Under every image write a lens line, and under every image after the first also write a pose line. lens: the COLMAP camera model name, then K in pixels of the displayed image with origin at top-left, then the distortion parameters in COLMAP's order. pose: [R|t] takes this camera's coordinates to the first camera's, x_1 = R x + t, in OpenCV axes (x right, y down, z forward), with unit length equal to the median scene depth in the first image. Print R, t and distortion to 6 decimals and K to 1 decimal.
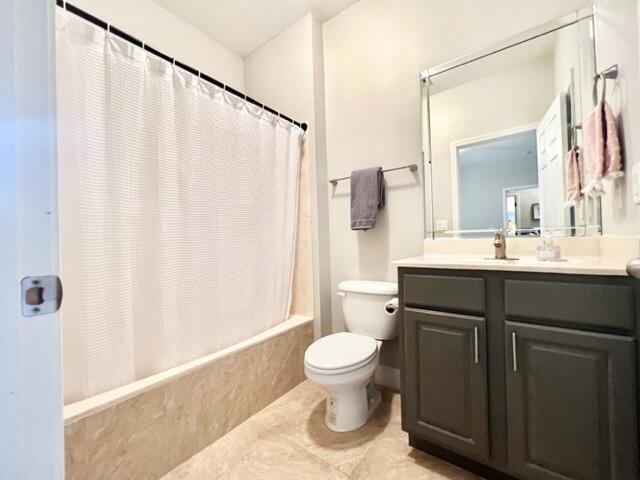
lens RADIAL K [[258.2, 0, 321.0], [0, 258.2, 238.5], [0, 0, 1]] dist [-0.001053, 0.000545]
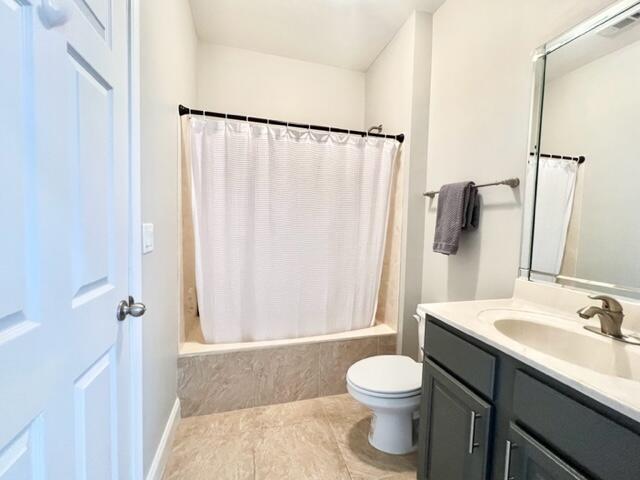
lens RADIAL K [[258.2, 0, 323.8], [0, 258.2, 241.3], [0, 0, 1]] dist [-0.001053, 0.000545]
pose [[0.804979, 0.084686, -0.587229, 0.416877], [-0.046390, 0.995714, 0.080004, -0.153728], [0.591488, -0.037161, 0.805457, 0.049213]]
